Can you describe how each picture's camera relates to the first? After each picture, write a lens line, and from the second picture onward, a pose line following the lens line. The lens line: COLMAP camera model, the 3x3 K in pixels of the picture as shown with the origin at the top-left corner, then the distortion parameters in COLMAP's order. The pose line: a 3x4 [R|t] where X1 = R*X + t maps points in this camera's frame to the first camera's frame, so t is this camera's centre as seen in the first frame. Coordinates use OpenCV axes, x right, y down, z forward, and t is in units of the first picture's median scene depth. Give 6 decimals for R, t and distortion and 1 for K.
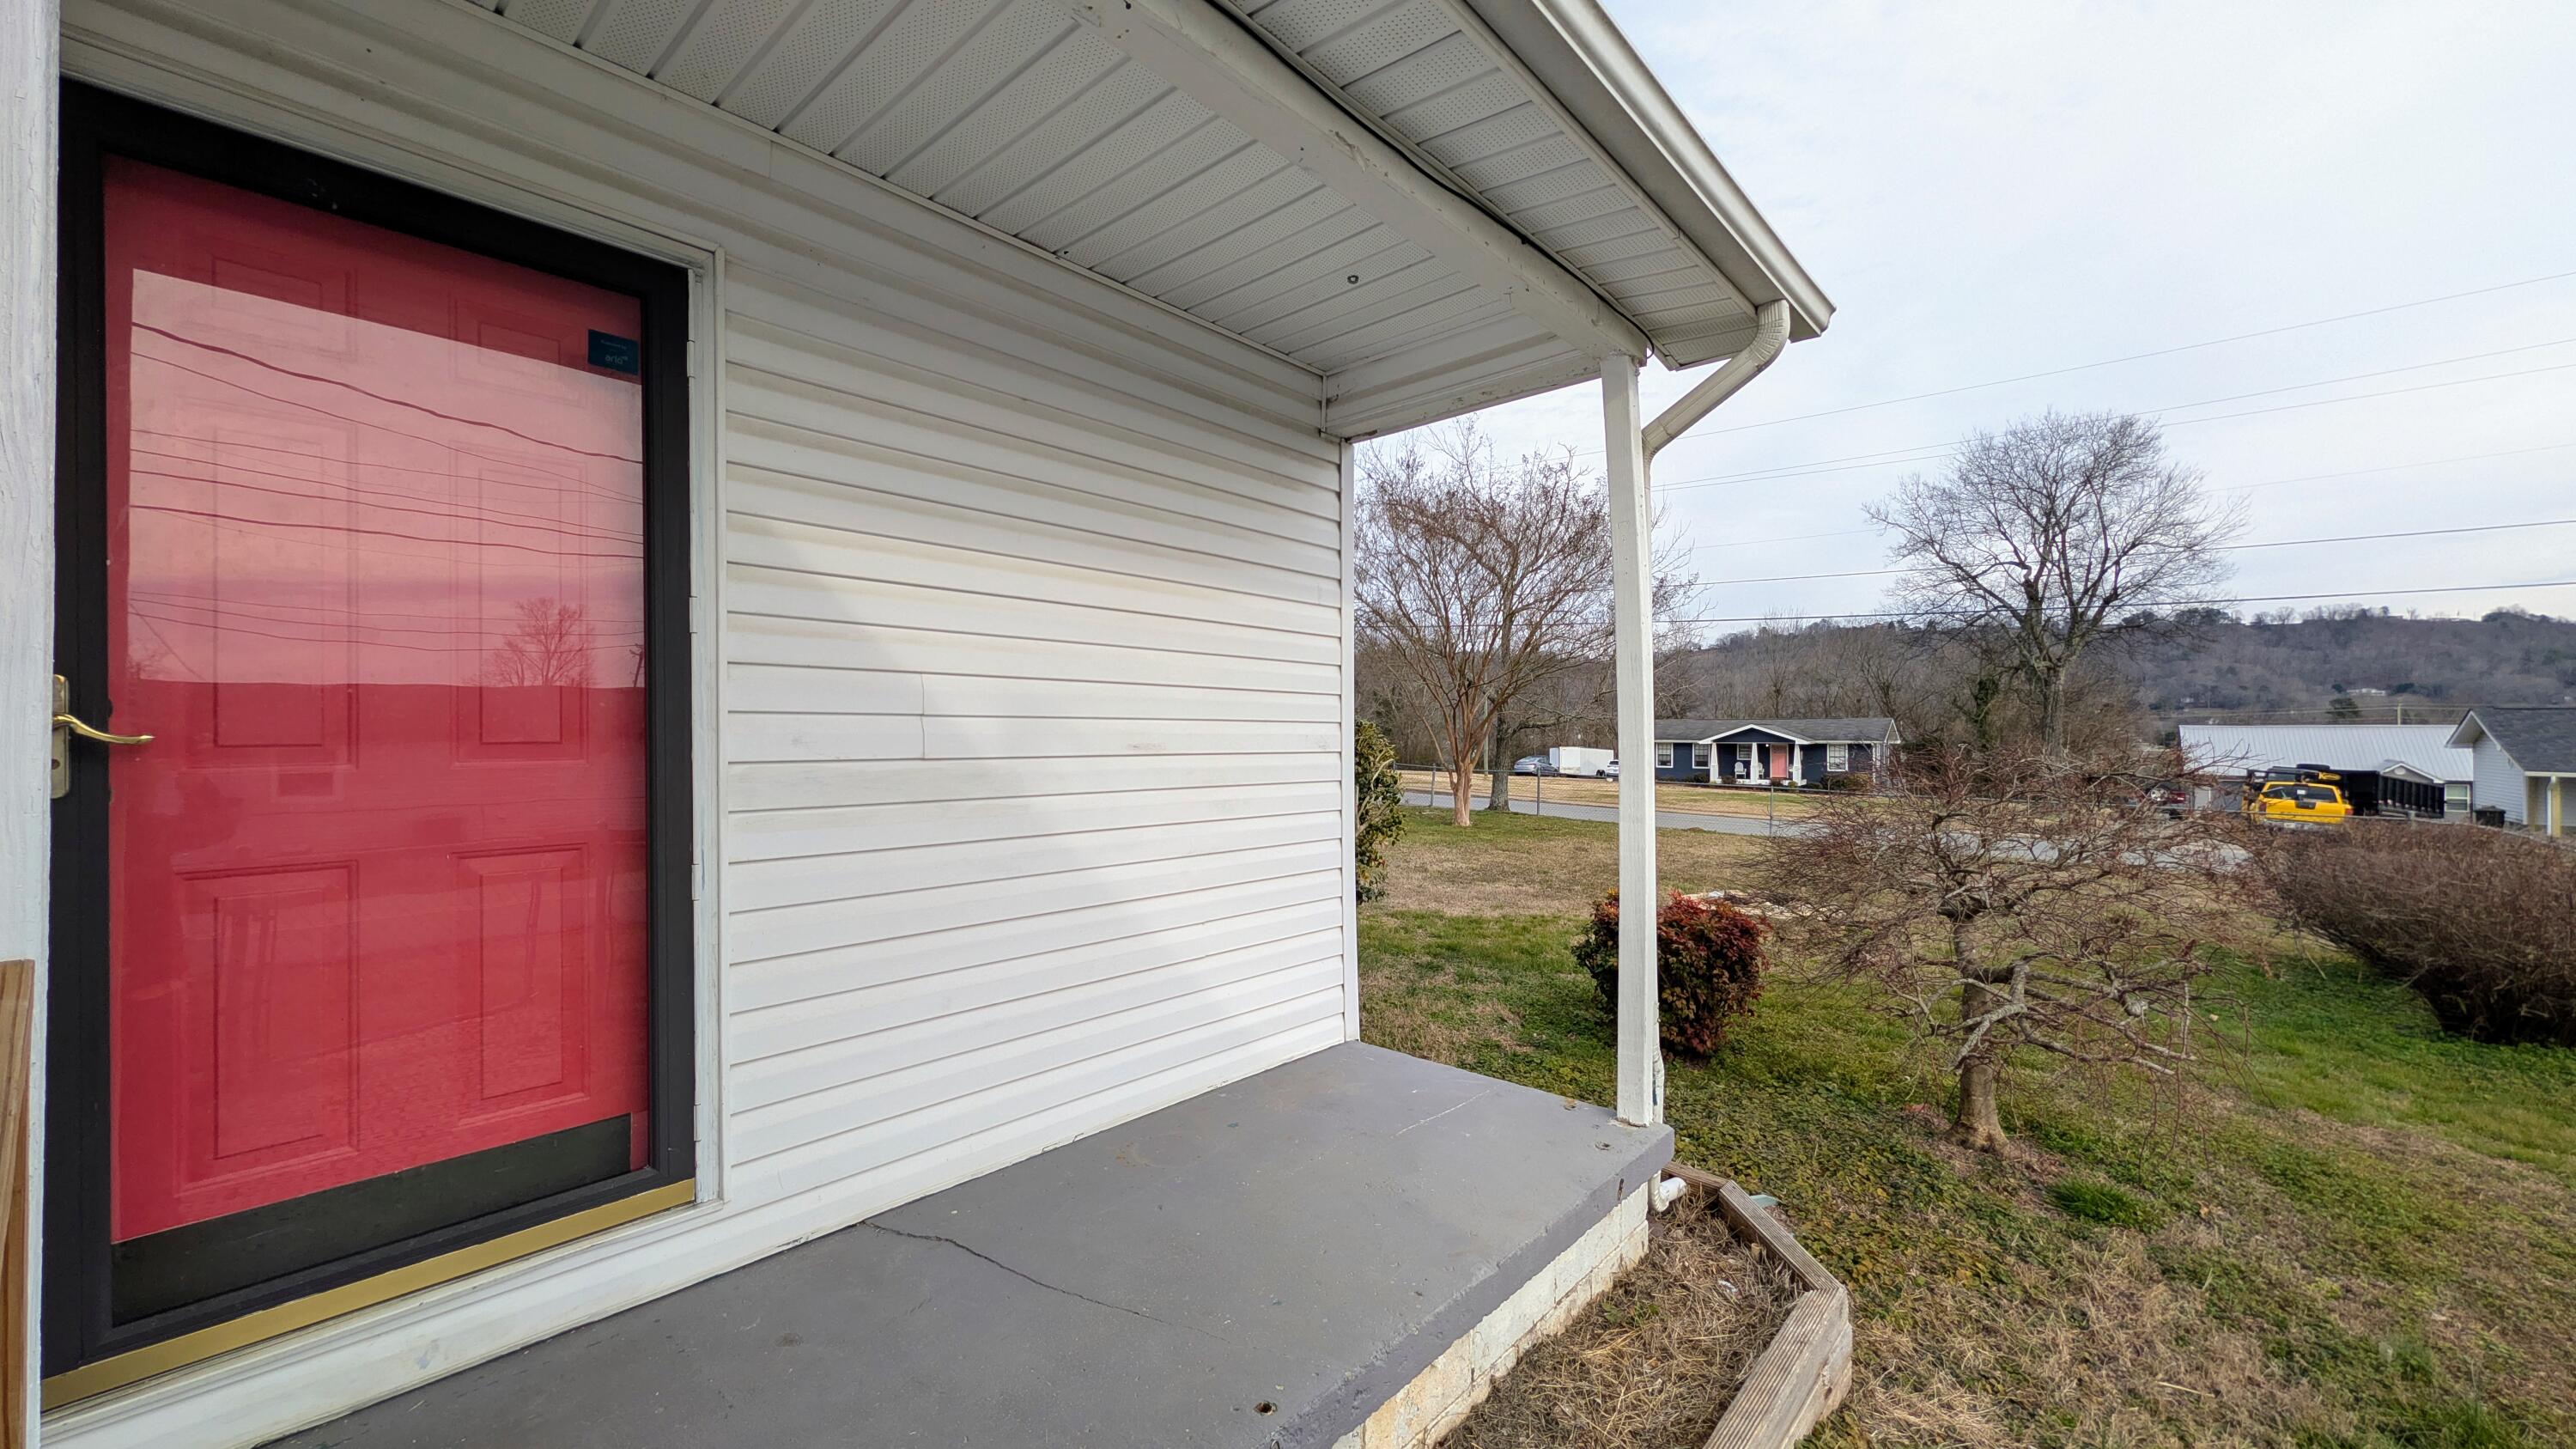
lens RADIAL K [[967.5, 0, 1289.0], [0, 967.5, 722.8], [0, 0, 1]] dist [-0.000924, -0.000051]
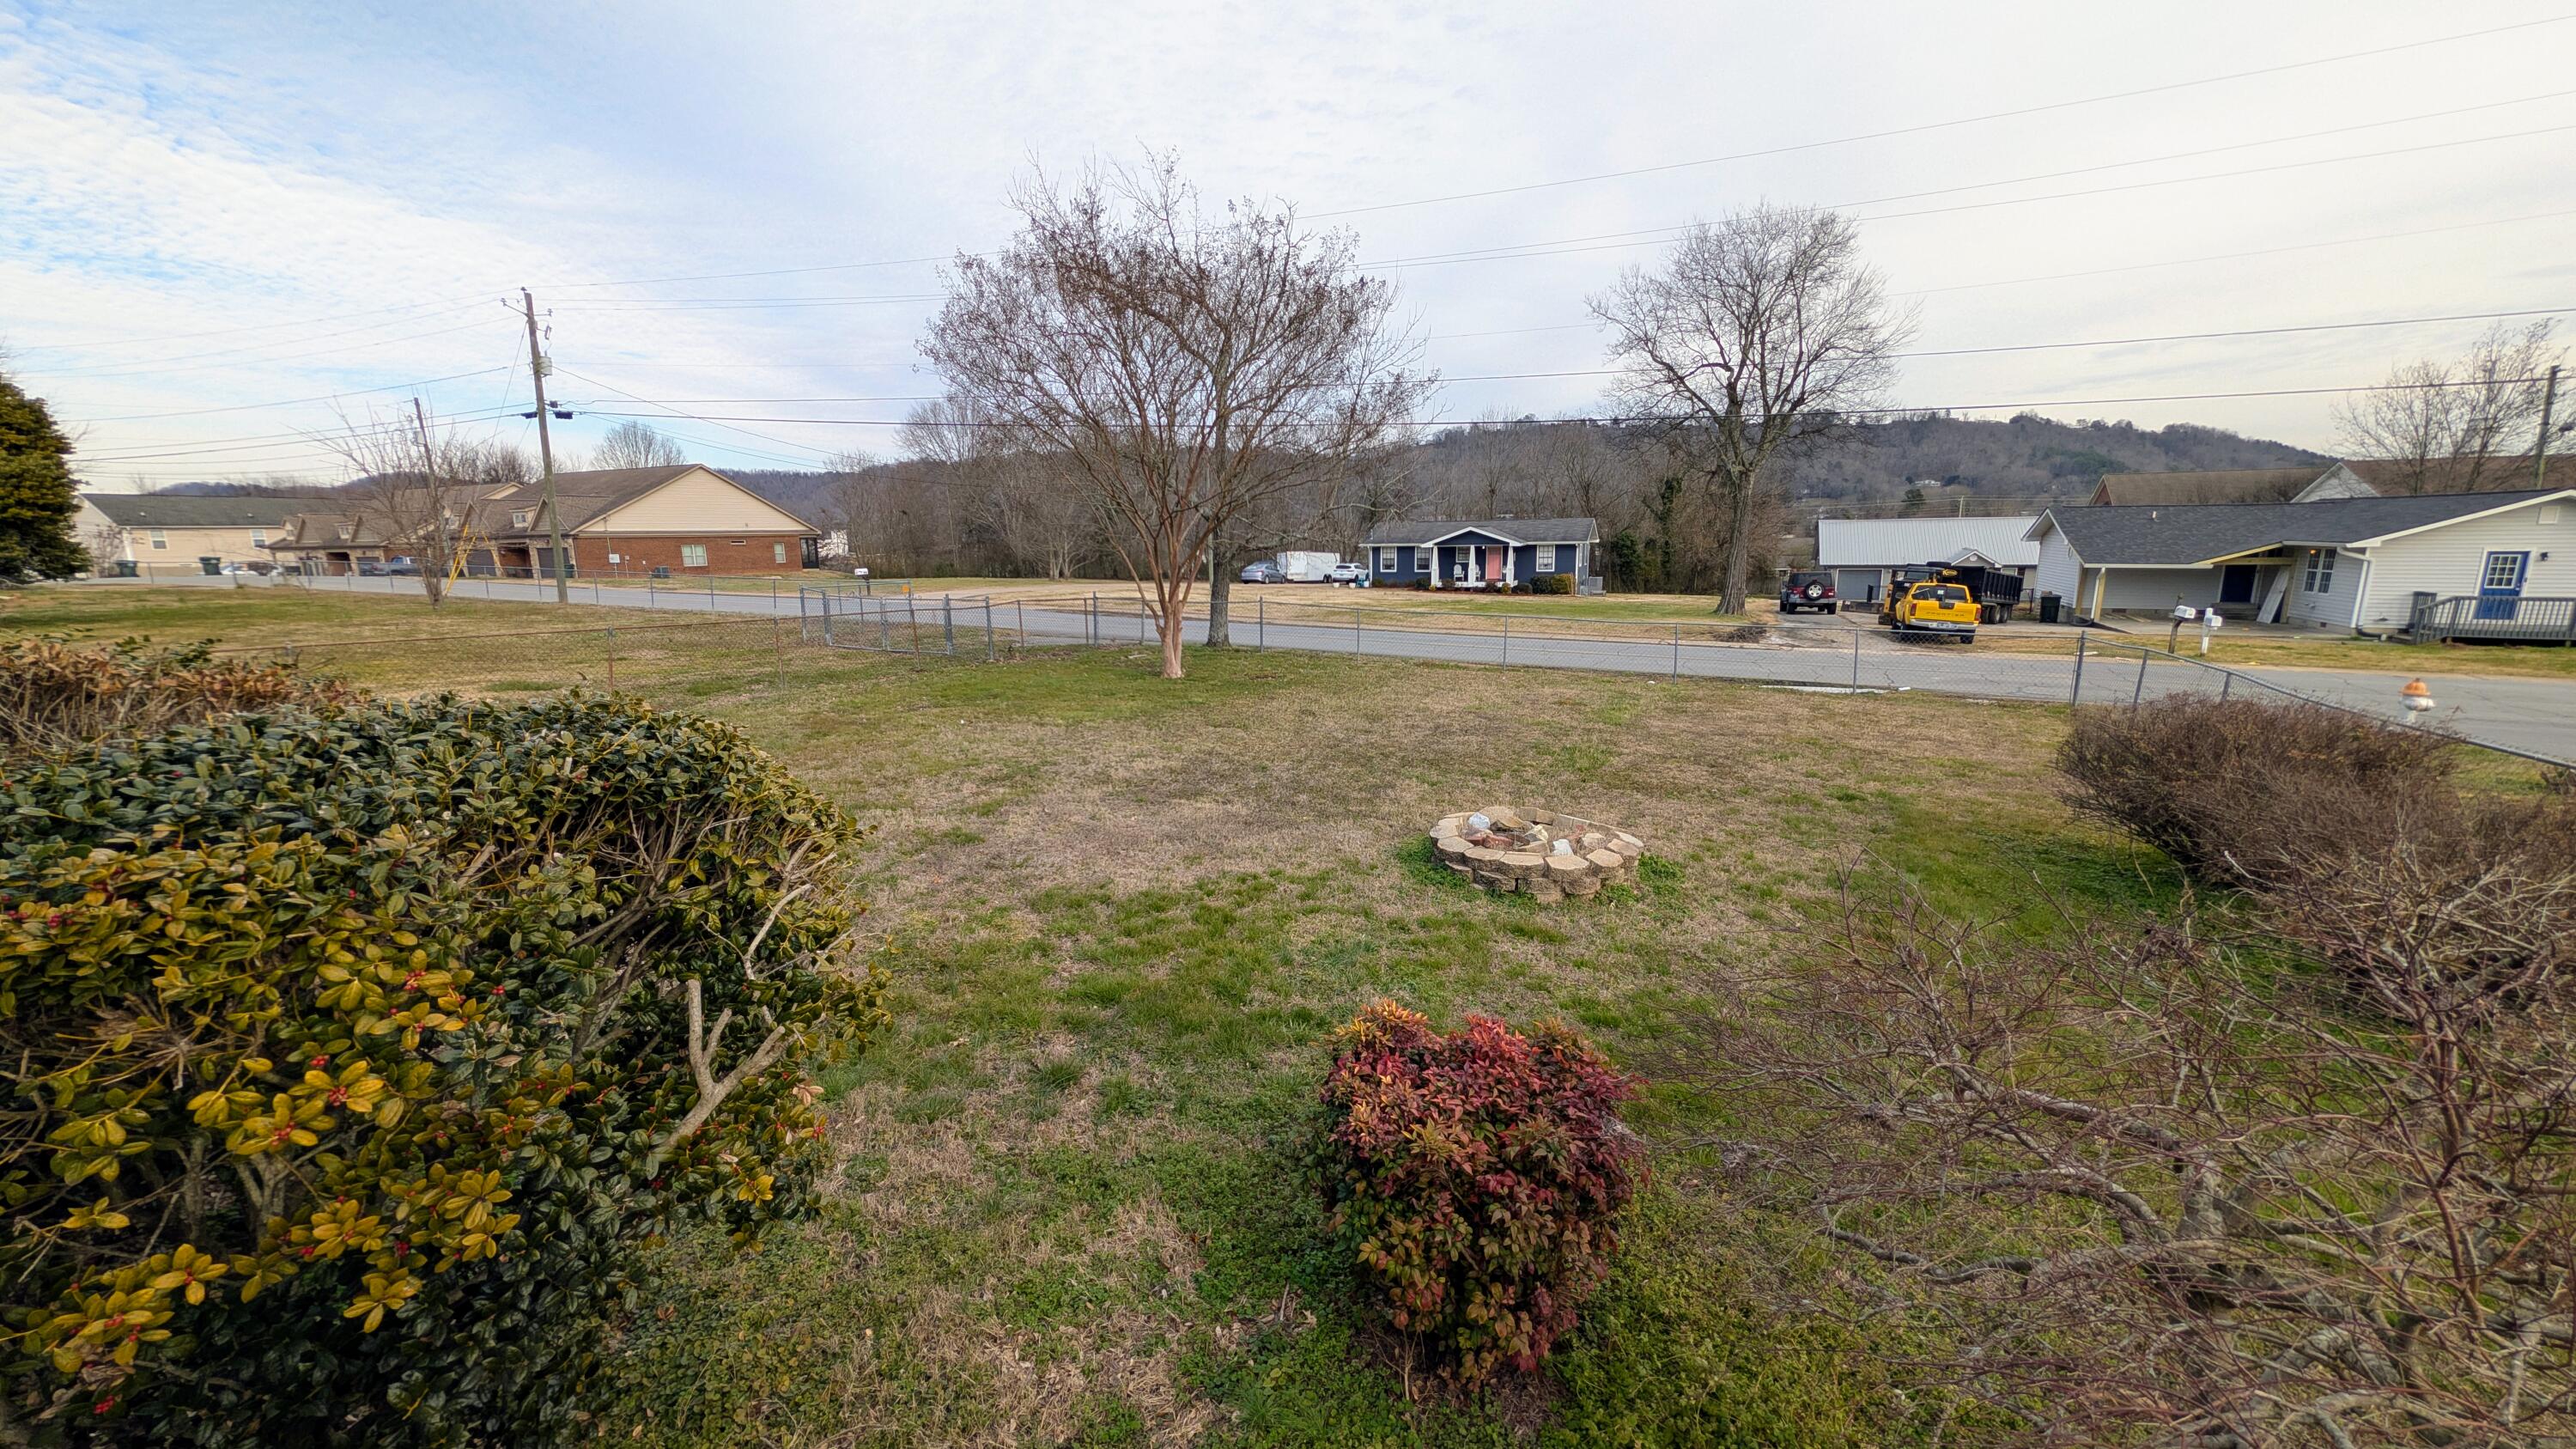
lens RADIAL K [[979.8, 0, 1285.9], [0, 979.8, 715.1], [0, 0, 1]] dist [0.002193, 0.000036]
pose [[0.963288, -0.067281, 0.259903, 0.030307], [0.015741, 0.980578, 0.195498, -0.015424], [-0.268008, -0.184230, 0.945638, 0.097252]]
